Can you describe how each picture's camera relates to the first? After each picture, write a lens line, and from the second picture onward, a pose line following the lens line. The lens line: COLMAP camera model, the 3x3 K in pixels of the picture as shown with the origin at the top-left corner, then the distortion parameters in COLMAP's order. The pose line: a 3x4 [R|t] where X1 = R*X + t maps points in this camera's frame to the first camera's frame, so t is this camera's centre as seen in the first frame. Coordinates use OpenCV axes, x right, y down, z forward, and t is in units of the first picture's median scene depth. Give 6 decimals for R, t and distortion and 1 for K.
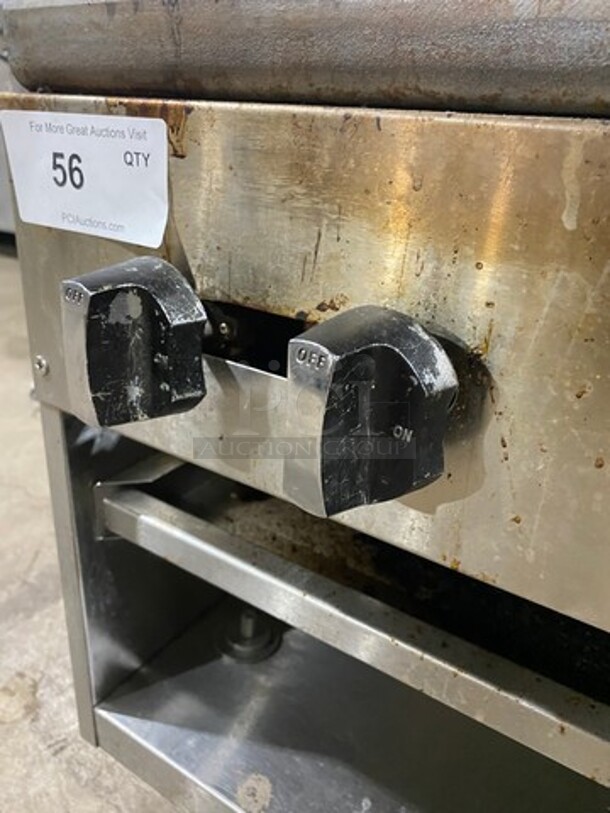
lens RADIAL K [[615.8, 0, 311.0], [0, 615.8, 403.7], [0, 0, 1]] dist [0.002910, -0.001305]
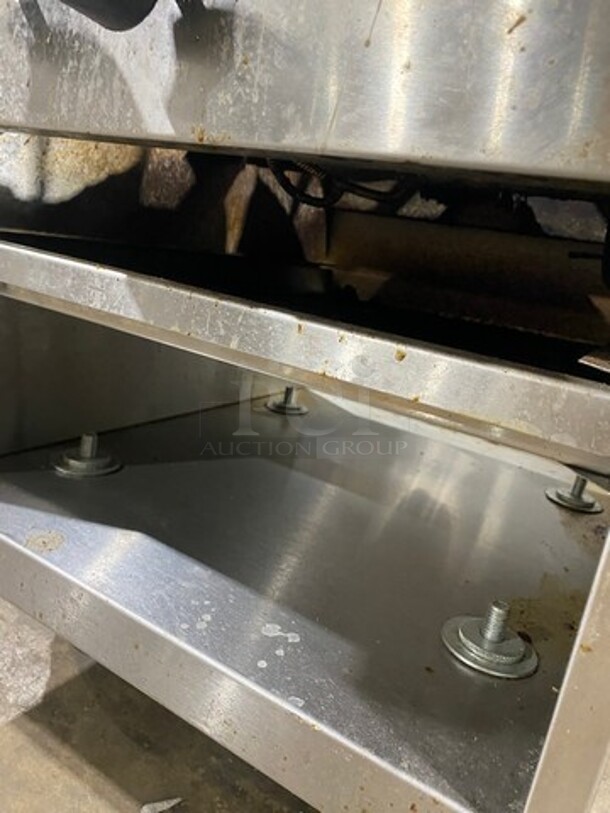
lens RADIAL K [[615.8, 0, 302.3], [0, 615.8, 408.8], [0, 0, 1]] dist [0.002910, -0.001305]
pose [[0.994685, 0.093685, 0.042728, 0.430955], [-0.086653, 0.985758, -0.144129, 0.923918], [-0.055622, 0.139660, 0.988636, -0.021147]]
